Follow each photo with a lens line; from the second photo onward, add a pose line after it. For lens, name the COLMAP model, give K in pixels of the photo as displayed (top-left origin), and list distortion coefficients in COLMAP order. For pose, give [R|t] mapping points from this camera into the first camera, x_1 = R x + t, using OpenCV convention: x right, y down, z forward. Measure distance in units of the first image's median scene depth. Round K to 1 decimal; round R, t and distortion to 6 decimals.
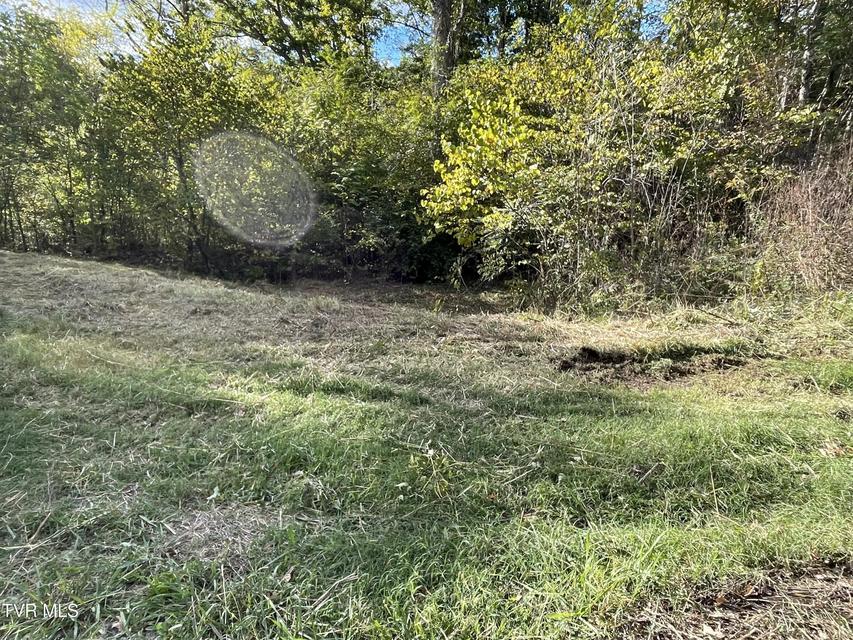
lens RADIAL K [[585.1, 0, 425.8], [0, 585.1, 325.6], [0, 0, 1]] dist [-0.007639, -0.005251]
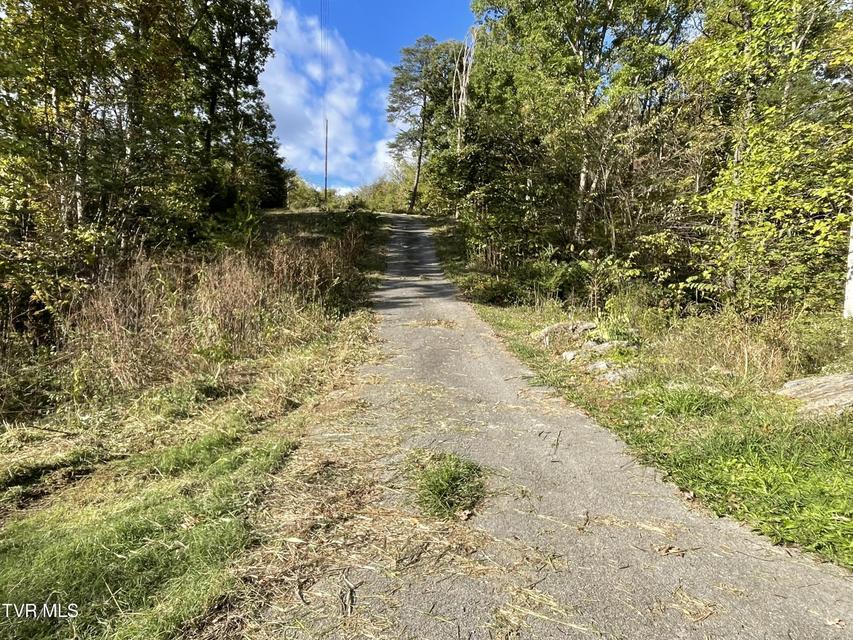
lens RADIAL K [[585.1, 0, 425.0], [0, 585.1, 319.8], [0, 0, 1]] dist [-0.007639, -0.005251]
pose [[0.445333, -0.029009, 0.894895, -0.126856], [0.180165, 0.981935, -0.057826, -0.033623], [-0.877052, 0.186980, 0.442514, -0.056157]]
